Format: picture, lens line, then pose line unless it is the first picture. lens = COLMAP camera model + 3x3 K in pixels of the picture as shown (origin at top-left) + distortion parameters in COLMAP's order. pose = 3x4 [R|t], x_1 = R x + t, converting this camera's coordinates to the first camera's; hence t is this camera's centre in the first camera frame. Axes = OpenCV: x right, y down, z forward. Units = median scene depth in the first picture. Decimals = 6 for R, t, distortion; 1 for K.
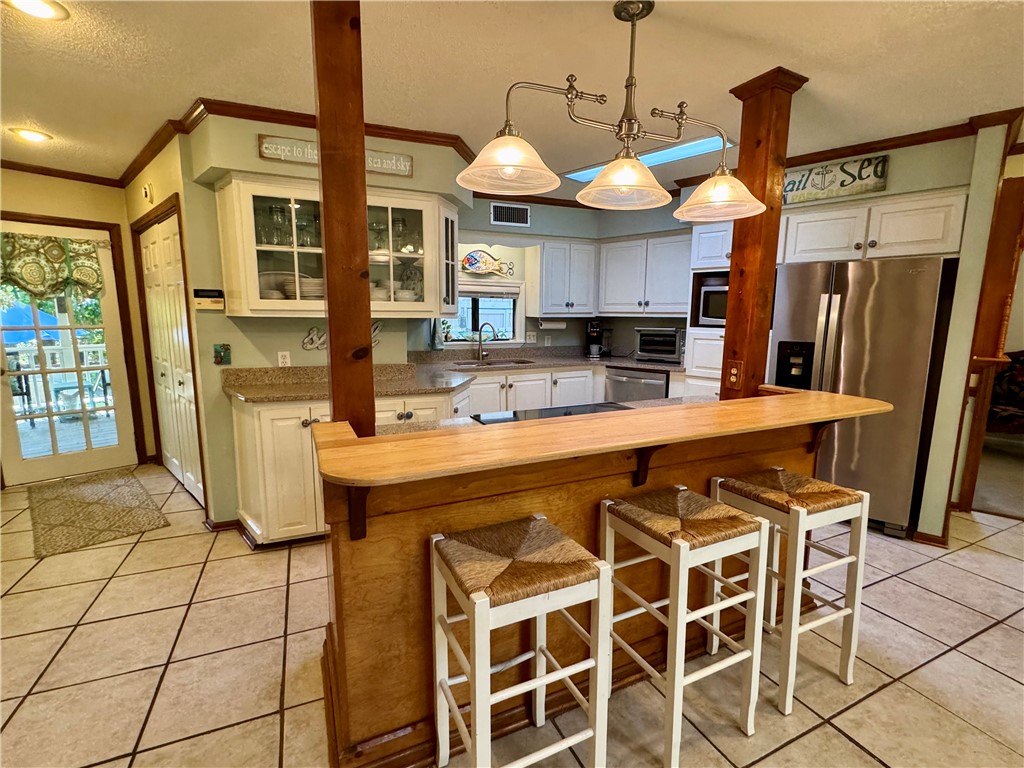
lens RADIAL K [[466.6, 0, 512.9], [0, 466.6, 383.5], [0, 0, 1]] dist [-0.004502, 0.000649]
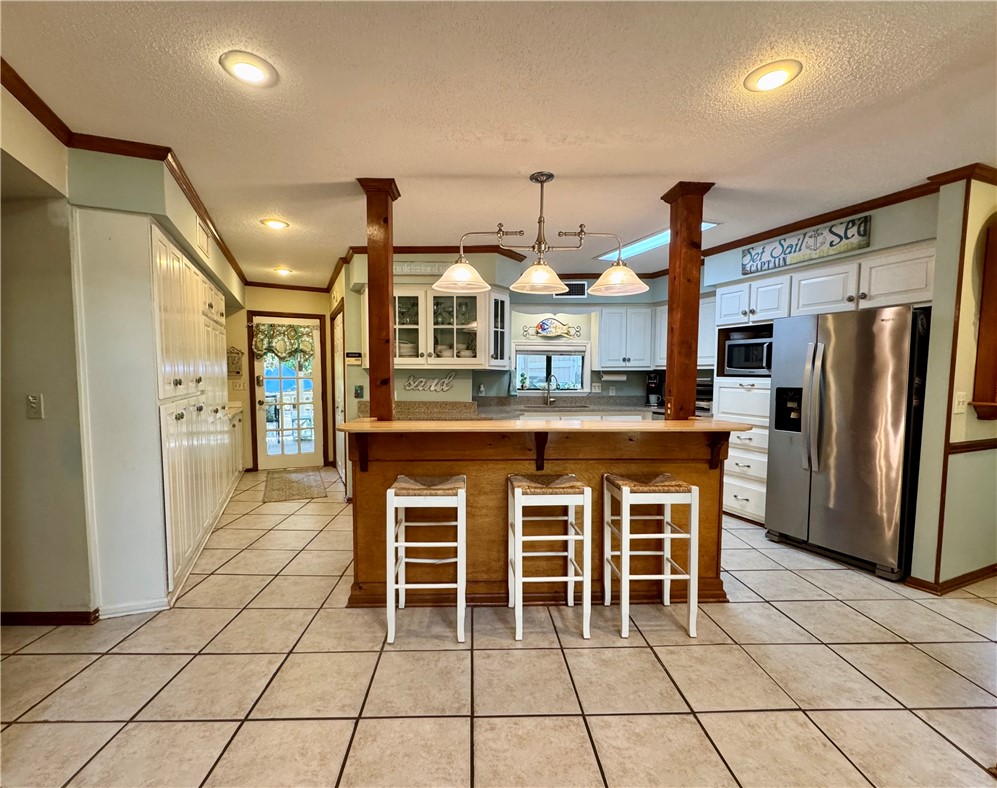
lens RADIAL K [[453.7, 0, 486.1], [0, 453.7, 404.3], [0, 0, 1]] dist [-0.004929, -0.000178]
pose [[0.918692, 0.021291, -0.394400, 0.377997], [-0.054351, 0.995861, -0.072842, 0.066420], [0.391217, 0.088356, 0.916047, -0.252219]]
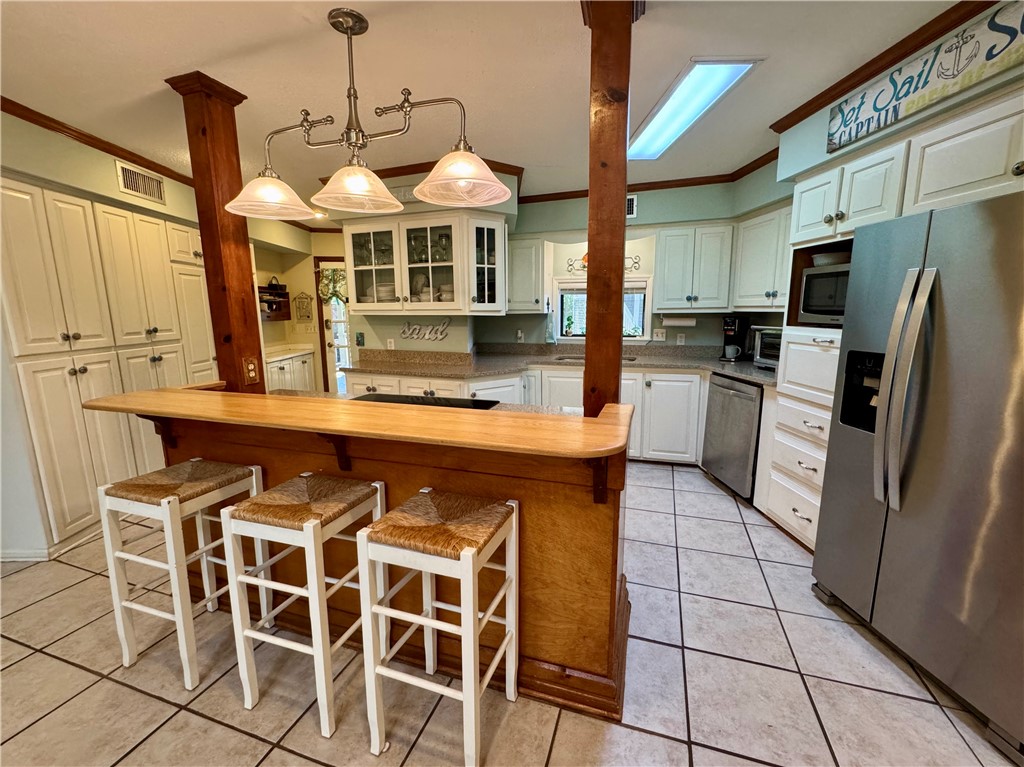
lens RADIAL K [[425.5, 0, 514.0], [0, 425.5, 383.2], [0, 0, 1]] dist [-0.006356, 0.000584]
pose [[0.730525, 0.104058, -0.674911, 0.656305], [-0.089363, 0.994390, 0.056589, -0.039937], [0.677014, 0.018972, 0.735726, 0.289594]]
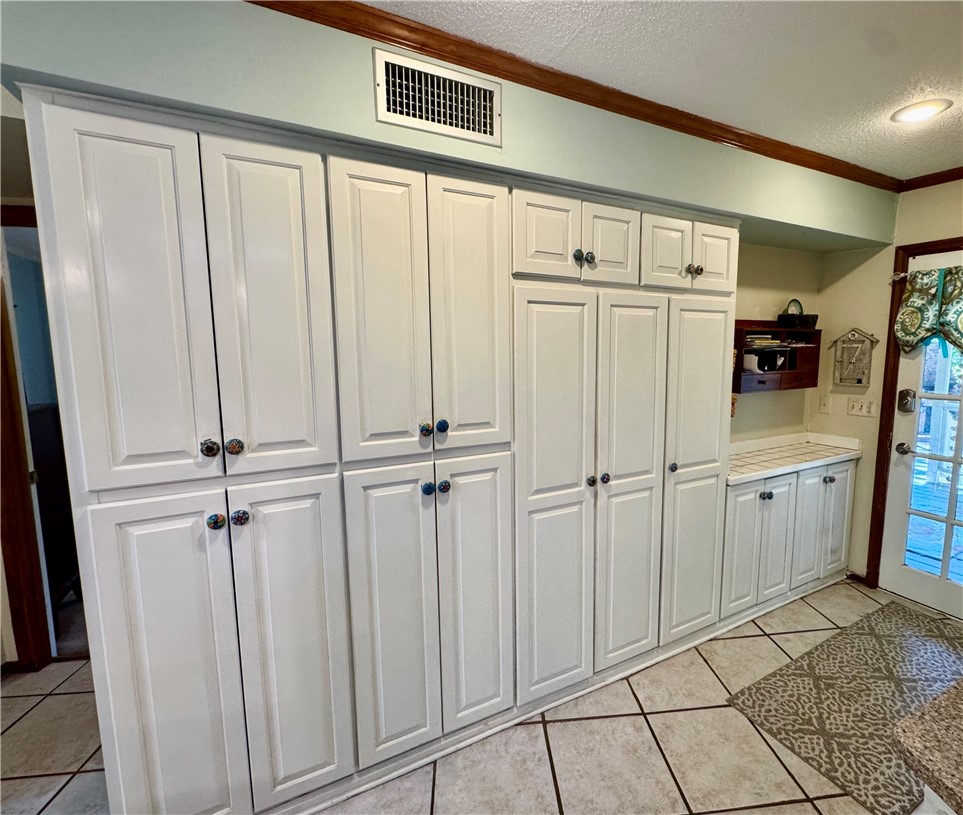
lens RADIAL K [[463.9, 0, 524.5], [0, 463.9, 401.6], [0, 0, 1]] dist [-0.003468, 0.000036]
pose [[-0.292364, 0.101595, -0.950895, -0.202786], [-0.141160, 0.978864, 0.147984, -0.146522], [0.945832, 0.177493, -0.271843, 0.668086]]
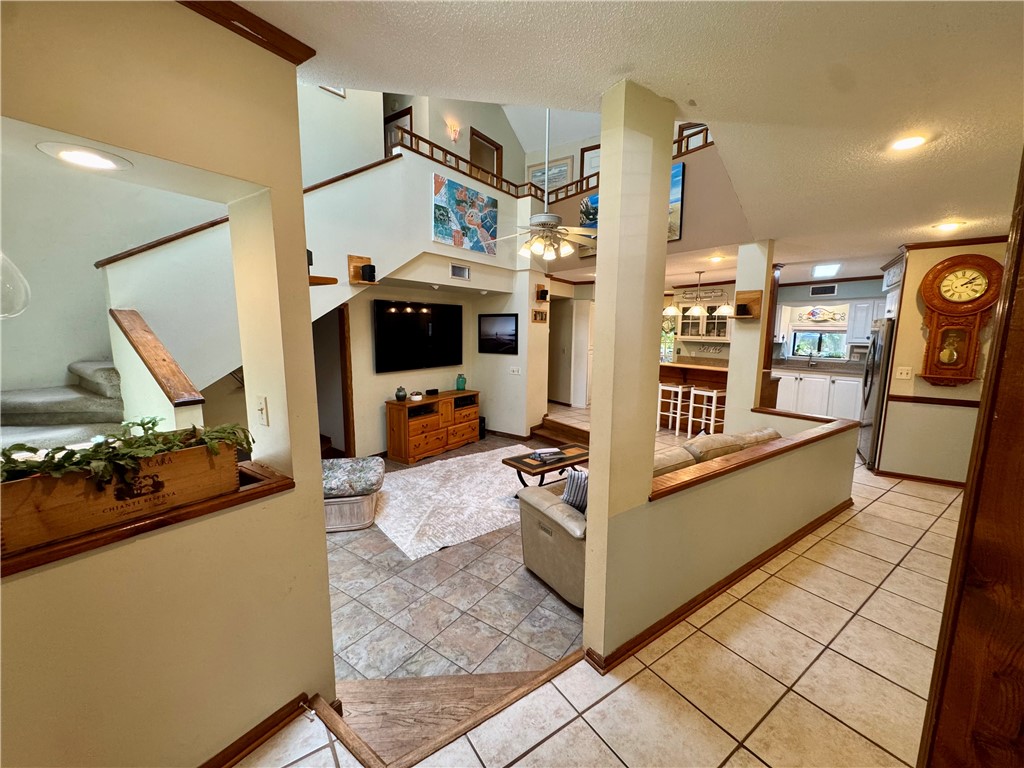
lens RADIAL K [[414.7, 0, 516.2], [0, 414.7, 382.8], [0, 0, 1]] dist [-0.000667, -0.001088]
pose [[0.176794, 0.123900, -0.976418, 1.994382], [-0.157548, 0.982816, 0.096185, 0.055448], [0.971557, 0.136827, 0.193276, -0.656425]]
